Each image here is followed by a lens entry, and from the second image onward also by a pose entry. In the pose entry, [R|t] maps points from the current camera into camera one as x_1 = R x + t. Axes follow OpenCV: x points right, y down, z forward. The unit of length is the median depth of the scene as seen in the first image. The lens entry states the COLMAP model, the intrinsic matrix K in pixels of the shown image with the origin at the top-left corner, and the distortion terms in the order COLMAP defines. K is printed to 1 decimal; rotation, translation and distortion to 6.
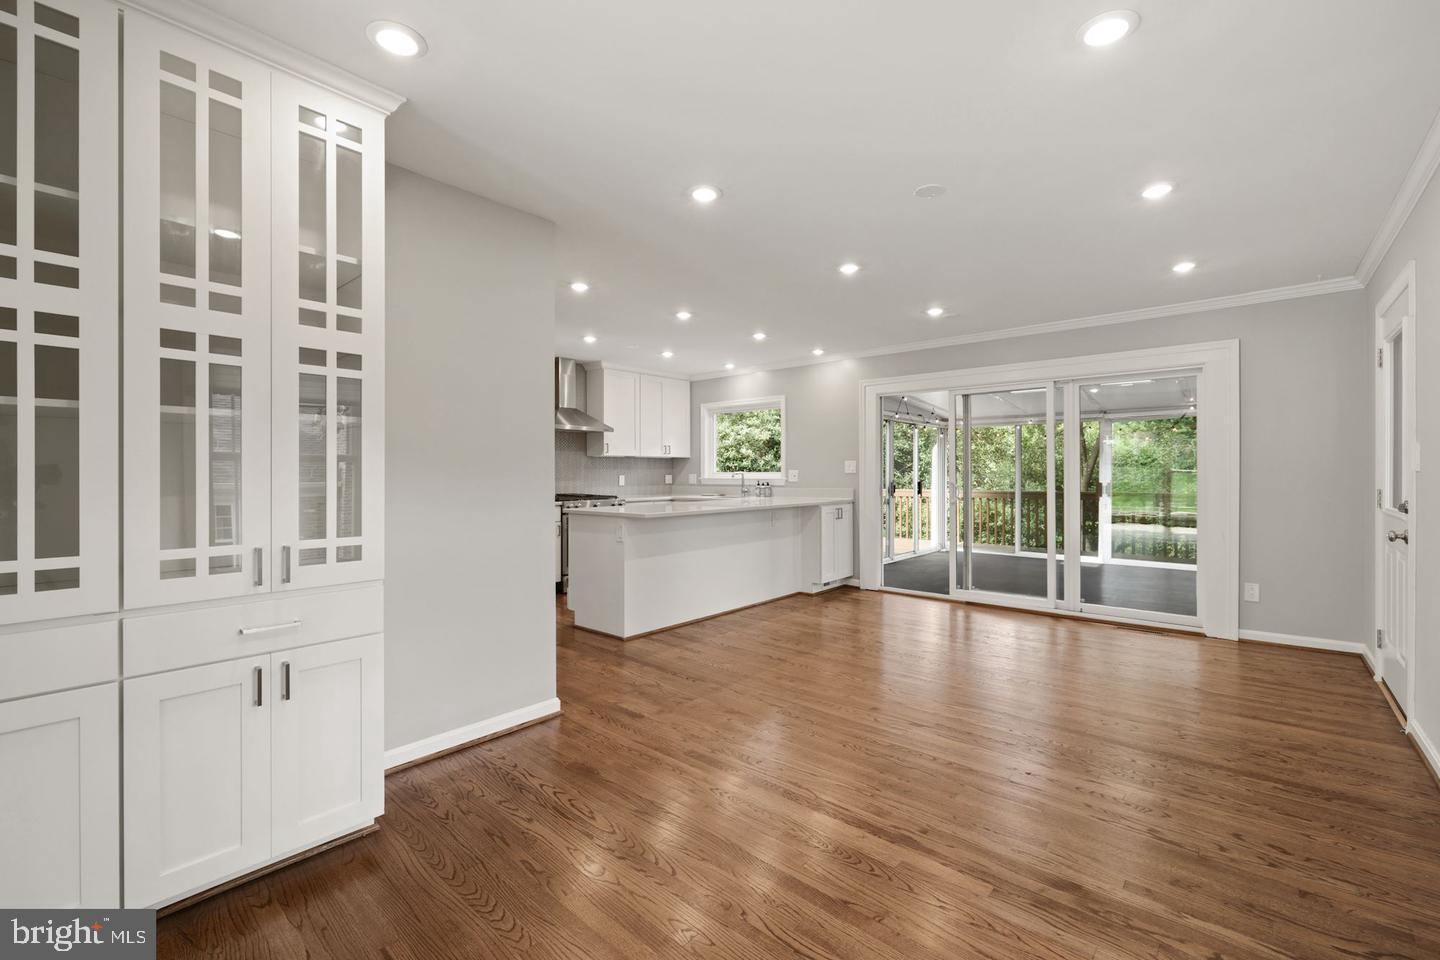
lens RADIAL K [[608.2, 0, 727.0], [0, 608.2, 474.4], [0, 0, 1]] dist [0.000095, -0.000327]
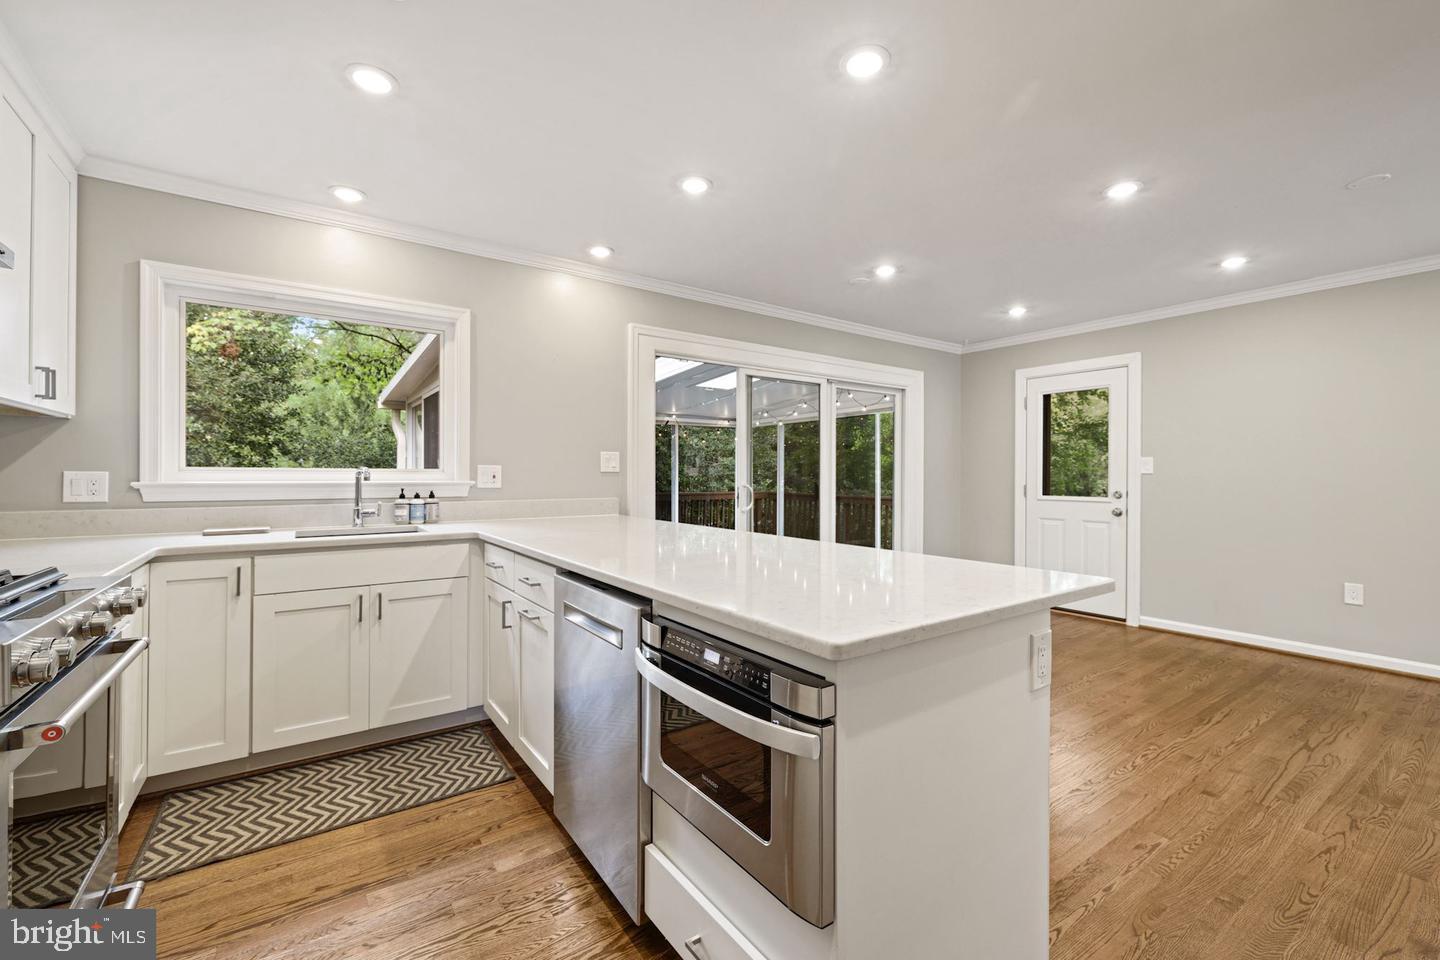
lens RADIAL K [[608.2, 0, 727.0], [0, 608.2, 474.4], [0, 0, 1]] dist [0.000095, -0.000327]
pose [[0.228360, 0.004544, 0.973566, -0.382558], [-0.001574, 0.999990, -0.004299, 0.002806], [-0.973575, -0.000550, 0.228365, 0.806534]]
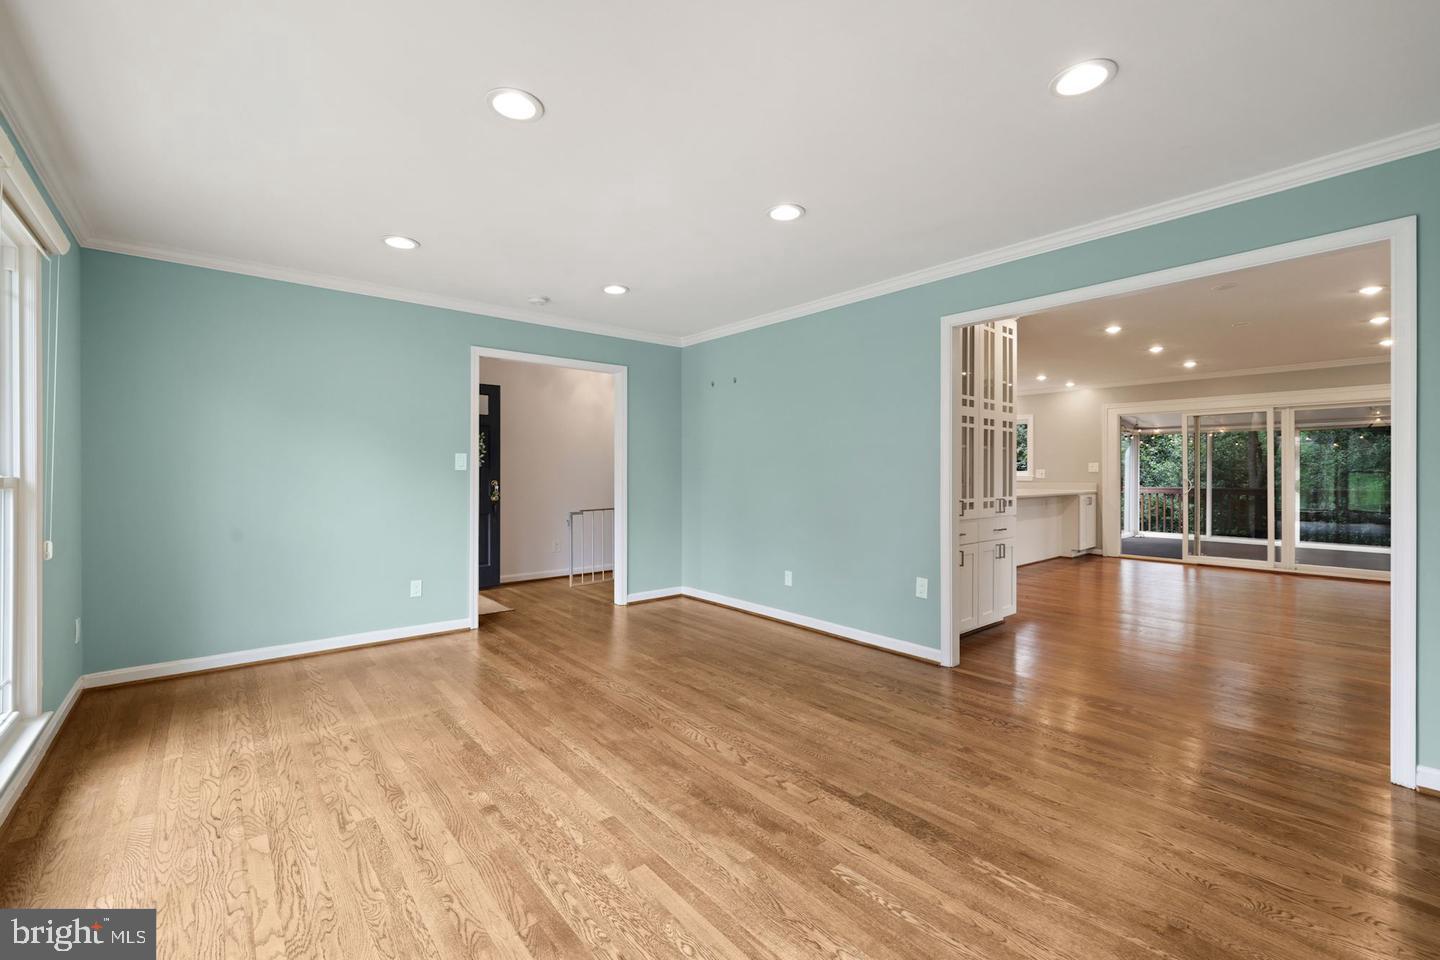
lens RADIAL K [[603.8, 0, 718.2], [0, 603.8, 474.6], [0, 0, 1]] dist [-0.000108, -0.000139]
pose [[0.988186, 0.001307, -0.153255, -0.457132], [-0.001239, 0.999999, 0.000536, 0.004647], [0.153256, -0.000340, 0.988186, -0.511930]]
